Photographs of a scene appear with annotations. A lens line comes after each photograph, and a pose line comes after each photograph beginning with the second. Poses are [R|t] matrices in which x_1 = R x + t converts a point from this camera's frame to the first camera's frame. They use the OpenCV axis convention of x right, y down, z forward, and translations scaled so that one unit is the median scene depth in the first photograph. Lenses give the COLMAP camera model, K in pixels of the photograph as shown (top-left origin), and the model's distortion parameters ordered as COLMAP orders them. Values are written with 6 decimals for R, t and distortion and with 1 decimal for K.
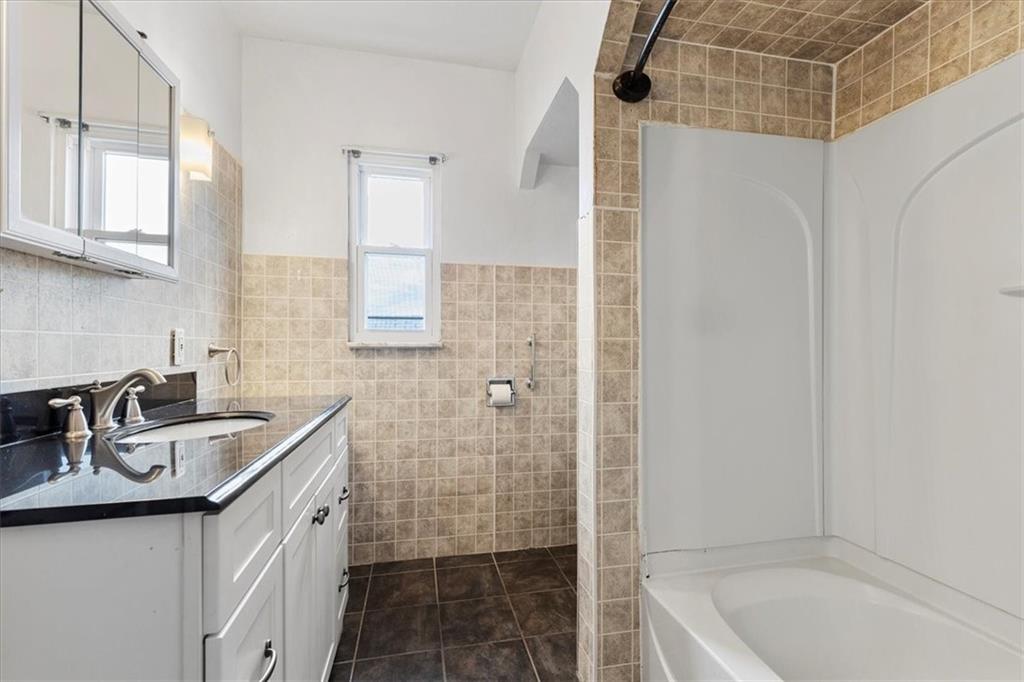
lens RADIAL K [[459.1, 0, 515.8], [0, 459.1, 341.9], [0, 0, 1]] dist [0.000929, -0.000047]
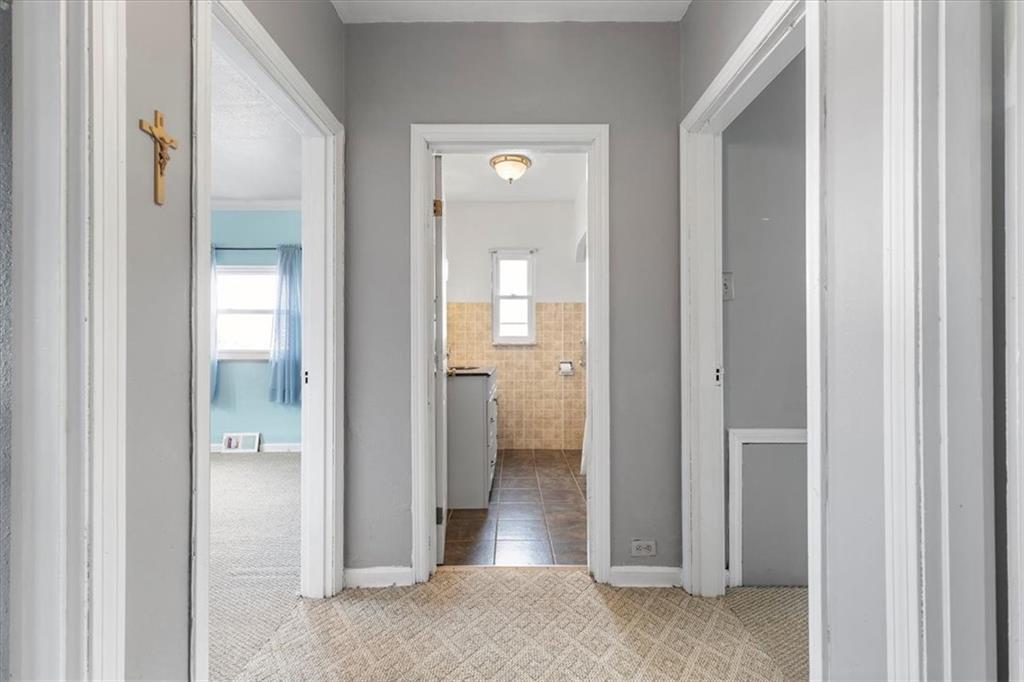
lens RADIAL K [[459.1, 0, 515.7], [0, 459.1, 340.5], [0, 0, 1]] dist [0.000929, -0.000047]
pose [[0.976784, -0.003897, -0.214192, 0.181927], [0.003752, 0.999992, -0.001082, -0.005018], [0.214195, 0.000253, 0.976791, -0.981731]]
